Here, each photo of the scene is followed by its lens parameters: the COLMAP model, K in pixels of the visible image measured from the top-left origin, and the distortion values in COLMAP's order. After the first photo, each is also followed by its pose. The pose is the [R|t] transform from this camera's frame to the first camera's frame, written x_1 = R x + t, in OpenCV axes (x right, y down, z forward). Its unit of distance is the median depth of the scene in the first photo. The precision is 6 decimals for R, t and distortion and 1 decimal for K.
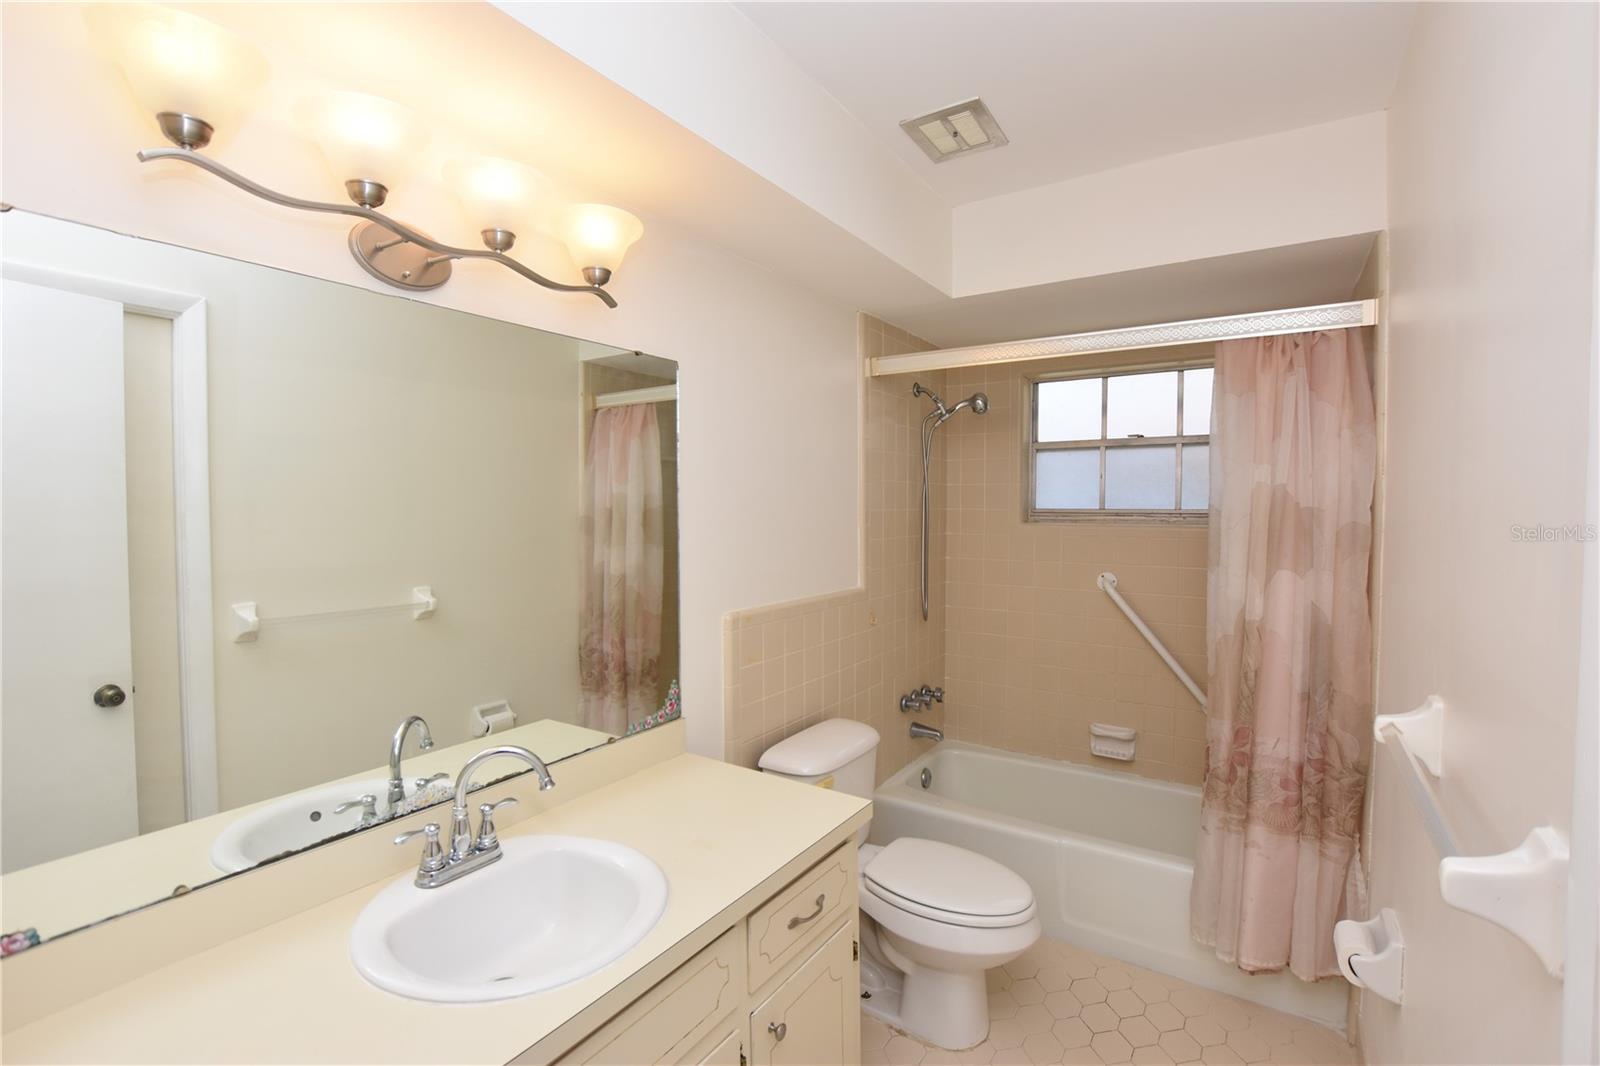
lens RADIAL K [[724.2, 0, 797.9], [0, 724.2, 532.8], [0, 0, 1]] dist [-0.020161, 0.003588]
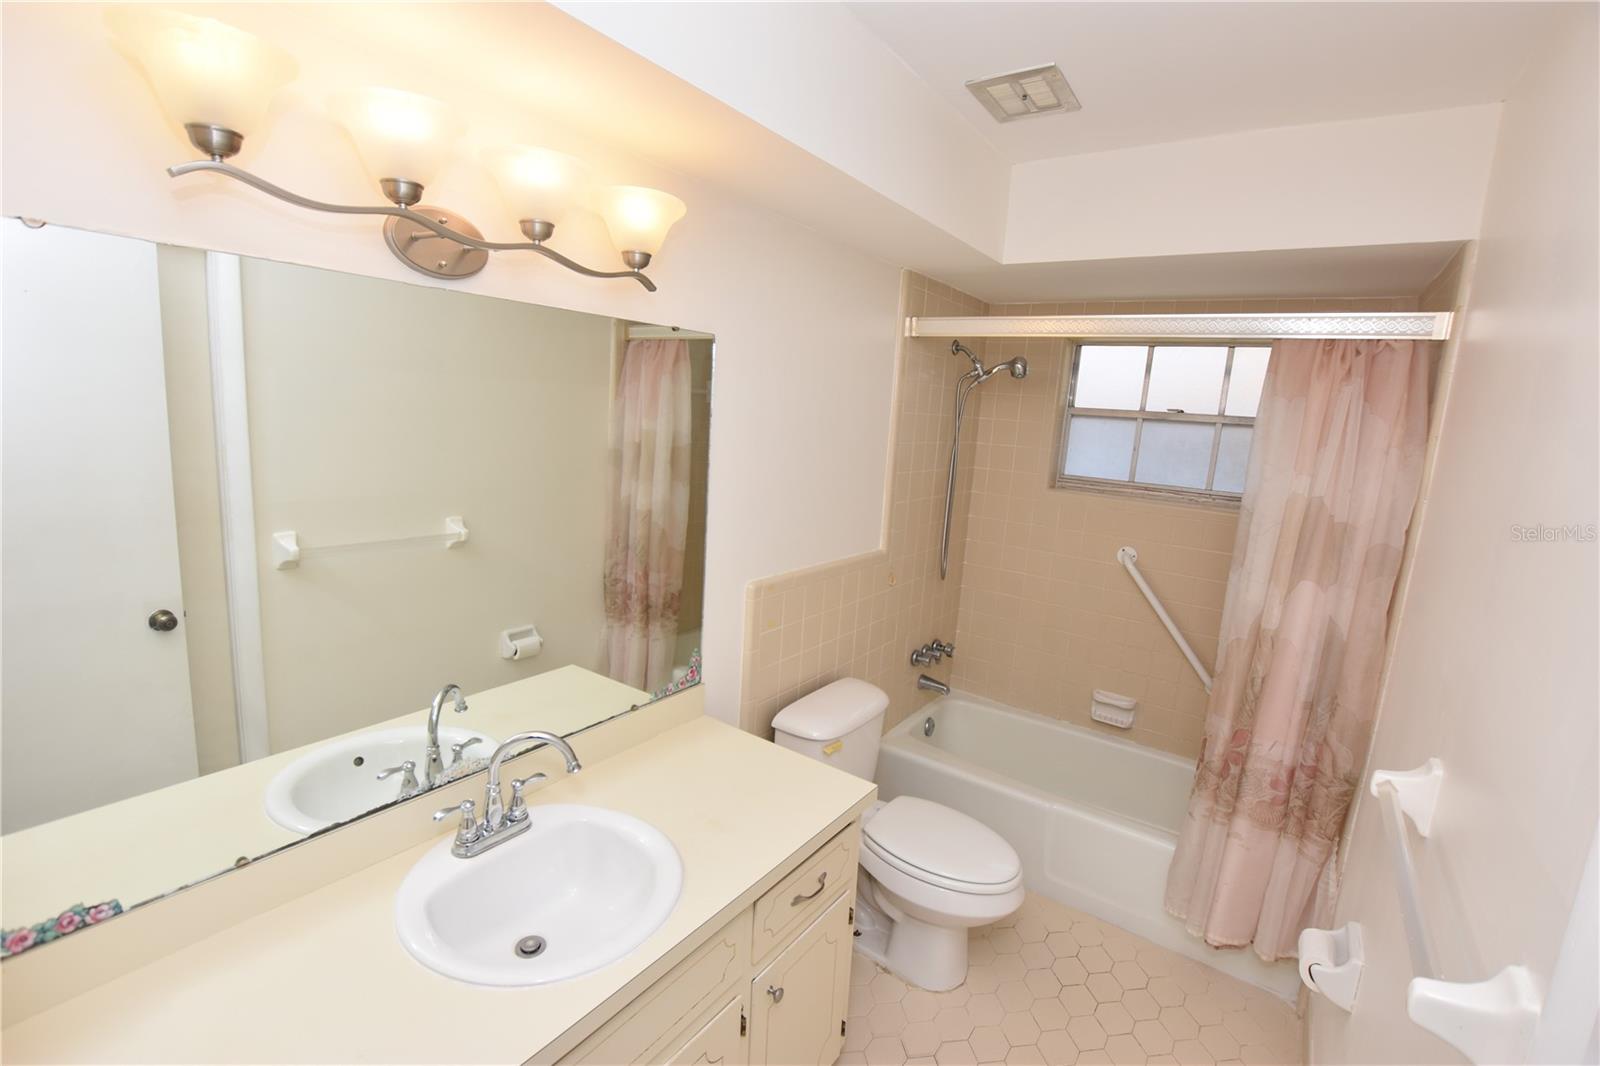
lens RADIAL K [[716.0, 0, 800.0], [0, 716.0, 533.0], [0, 0, 1]] dist [-0.020114, 0.004165]
pose [[0.997379, 0.069254, -0.020940, -0.011629], [-0.065750, 0.988373, 0.137099, -0.105598], [0.030192, -0.135363, 0.990336, 0.009480]]
